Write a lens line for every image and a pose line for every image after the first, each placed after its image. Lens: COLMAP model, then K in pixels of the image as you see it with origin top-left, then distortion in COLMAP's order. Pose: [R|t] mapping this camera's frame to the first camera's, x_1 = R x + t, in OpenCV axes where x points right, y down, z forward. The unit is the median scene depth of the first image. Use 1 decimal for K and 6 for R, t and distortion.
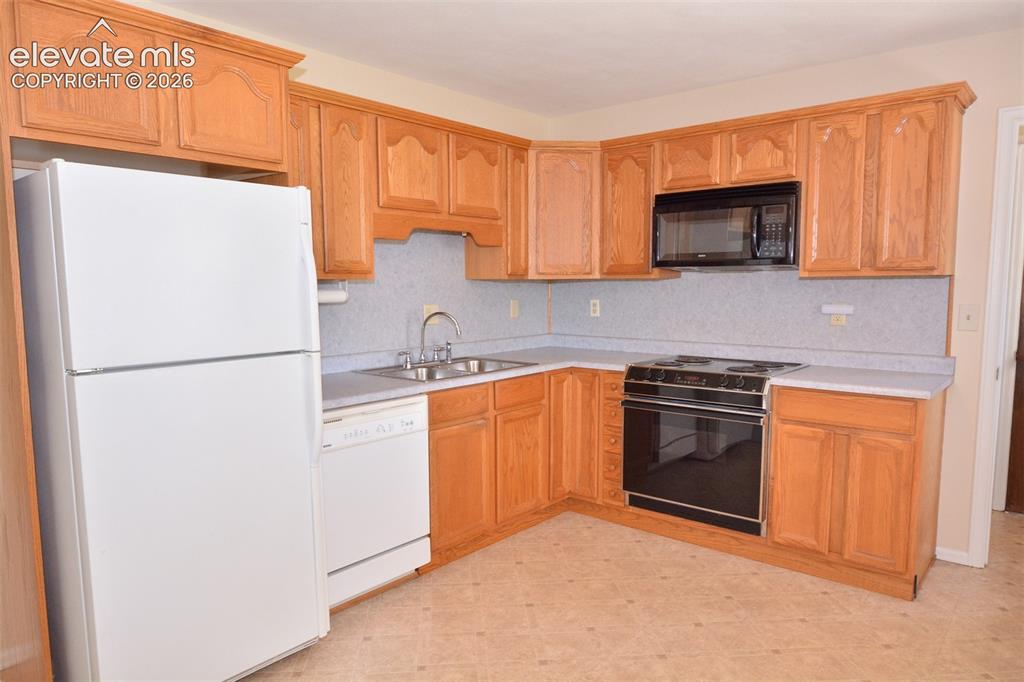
lens RADIAL K [[684.0, 0, 523.7], [0, 684.0, 337.1], [0, 0, 1]] dist [-0.001202, -0.010156]
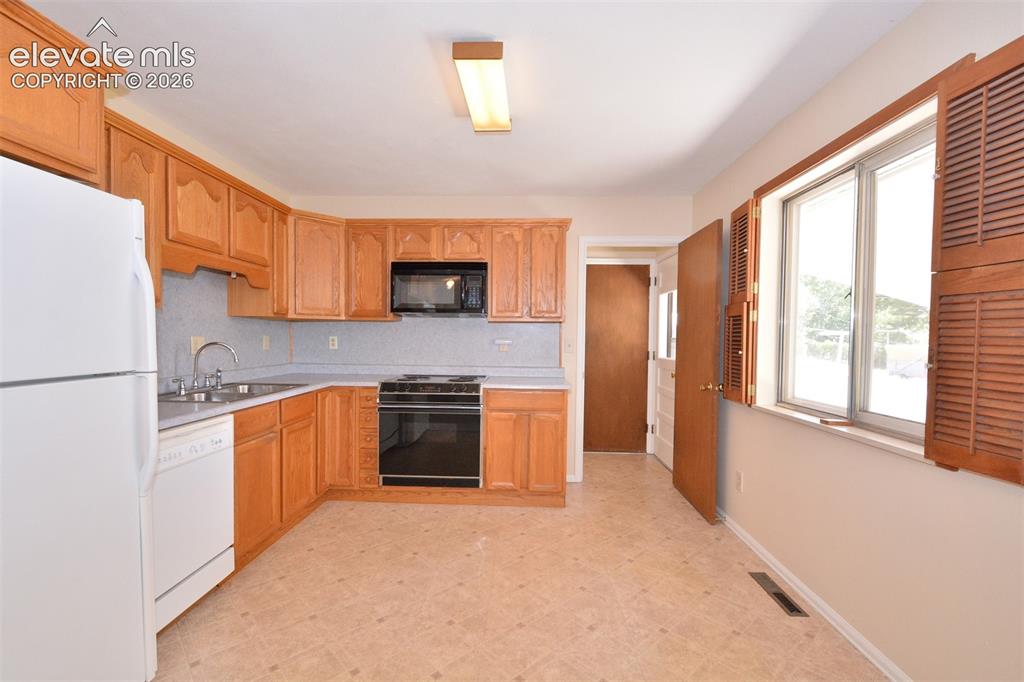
lens RADIAL K [[446.5, 0, 509.8], [0, 446.5, 341.3], [0, 0, 1]] dist [0.000784, -0.002716]
pose [[0.787857, 0.007807, 0.615809, -0.265515], [0.035329, 0.997700, -0.057848, 0.028782], [-0.614845, 0.067332, 0.785769, 0.179499]]
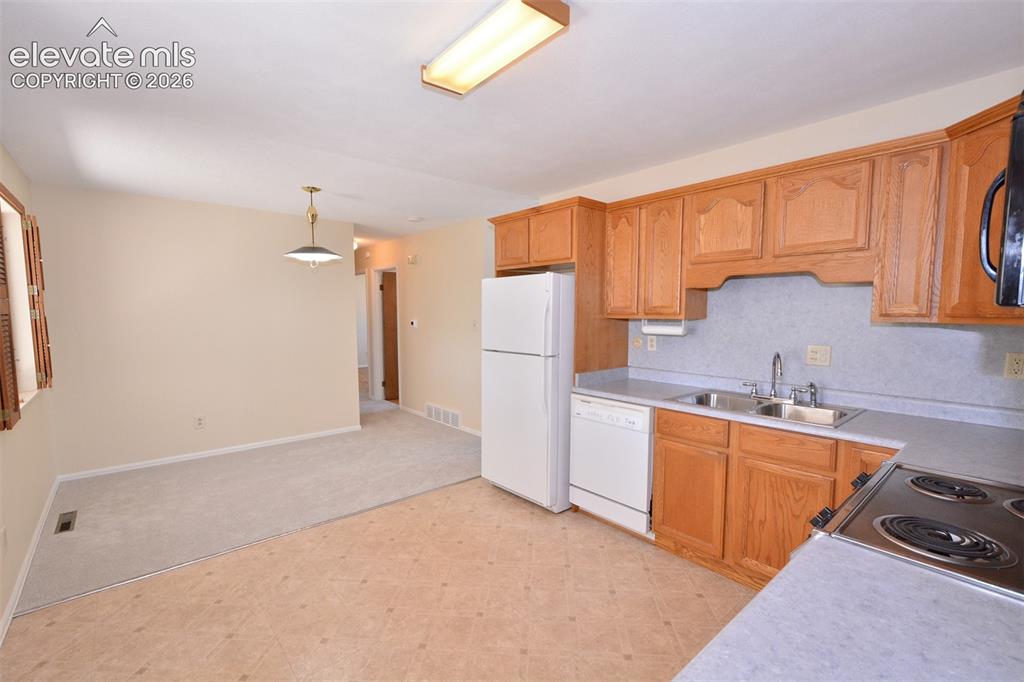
lens RADIAL K [[446.5, 0, 512.8], [0, 446.5, 354.0], [0, 0, 1]] dist [0.000784, -0.002716]
pose [[-0.168484, 0.090885, -0.981505, 0.843129], [-0.079950, 0.991199, 0.105507, -0.101196], [0.982457, 0.096248, -0.159735, 0.990885]]
